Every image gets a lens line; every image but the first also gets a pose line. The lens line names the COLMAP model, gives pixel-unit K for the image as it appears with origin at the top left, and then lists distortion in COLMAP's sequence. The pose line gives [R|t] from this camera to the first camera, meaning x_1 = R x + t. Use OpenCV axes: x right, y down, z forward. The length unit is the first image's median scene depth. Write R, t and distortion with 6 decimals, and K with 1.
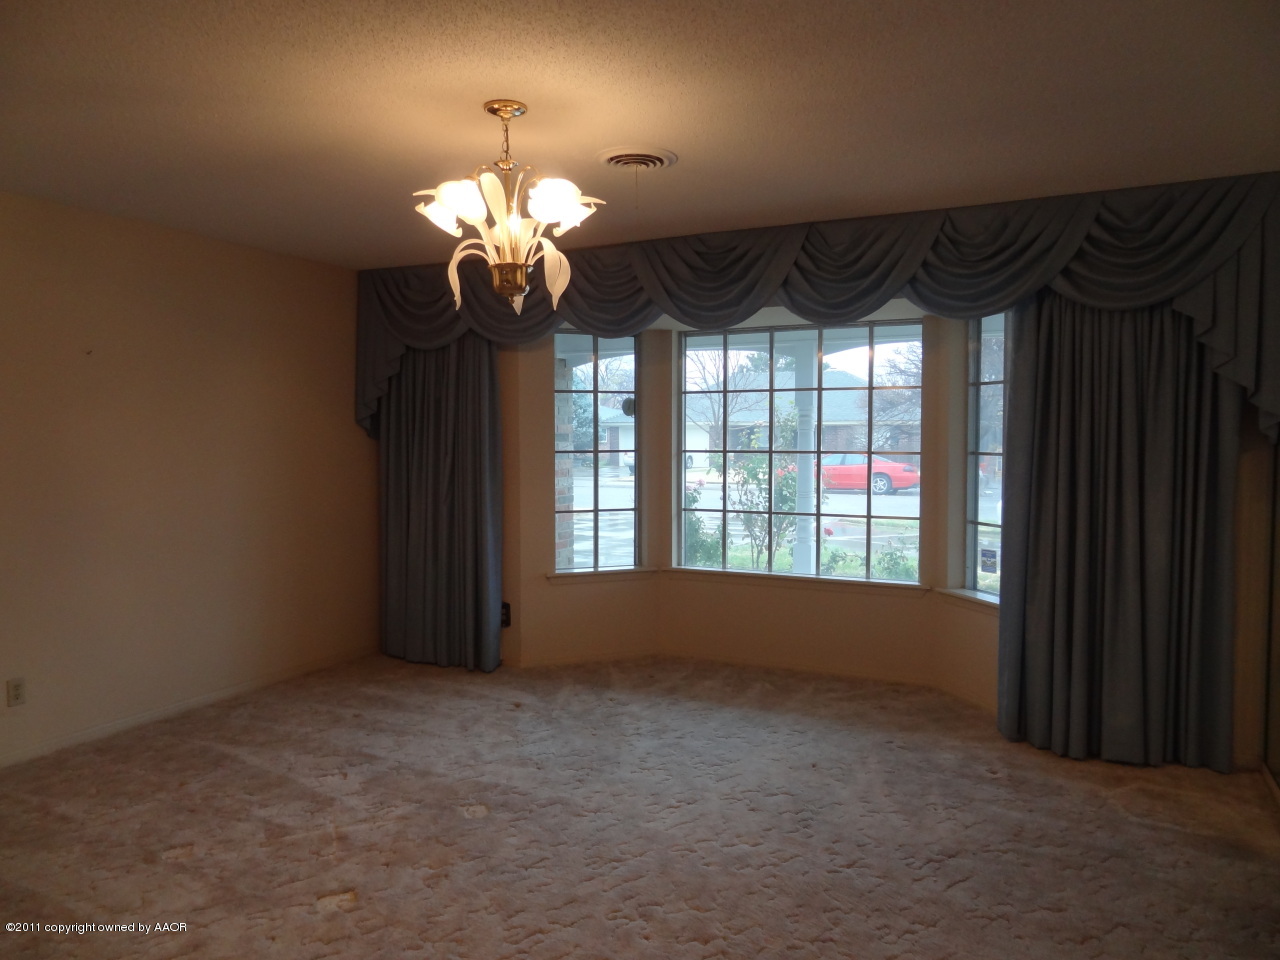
lens RADIAL K [[887.7, 0, 640.0], [0, 887.7, 480.0], [0, 0, 1]] dist [-0.005719, 0.001562]
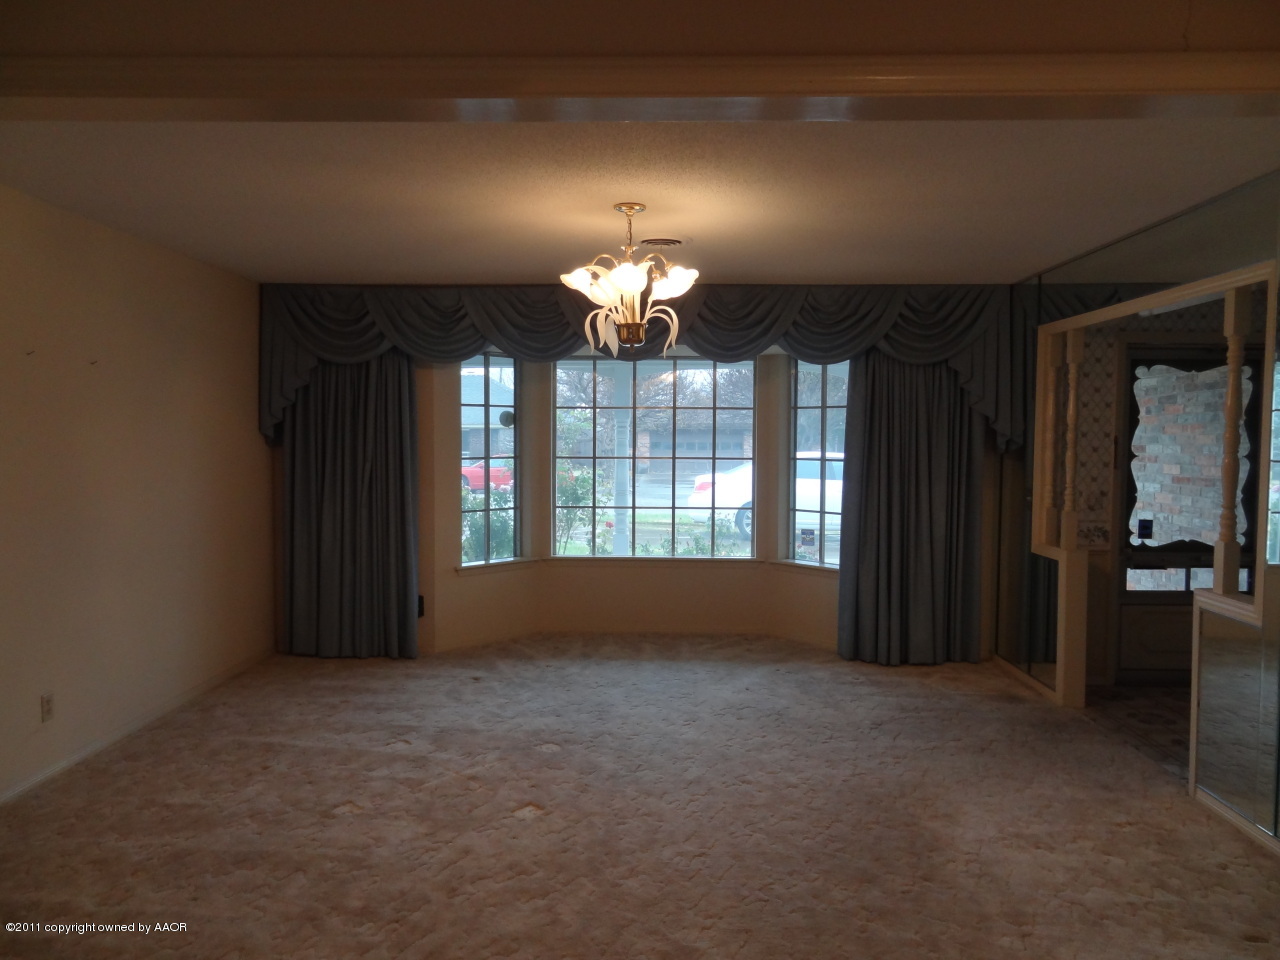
lens RADIAL K [[887.7, 0, 640.0], [0, 887.7, 480.0], [0, 0, 1]] dist [-0.005719, 0.001562]
pose [[0.908842, -0.014321, 0.416895, -0.514821], [0.014812, 0.999888, 0.002057, -0.004964], [-0.416878, 0.004305, 0.908952, -0.171854]]
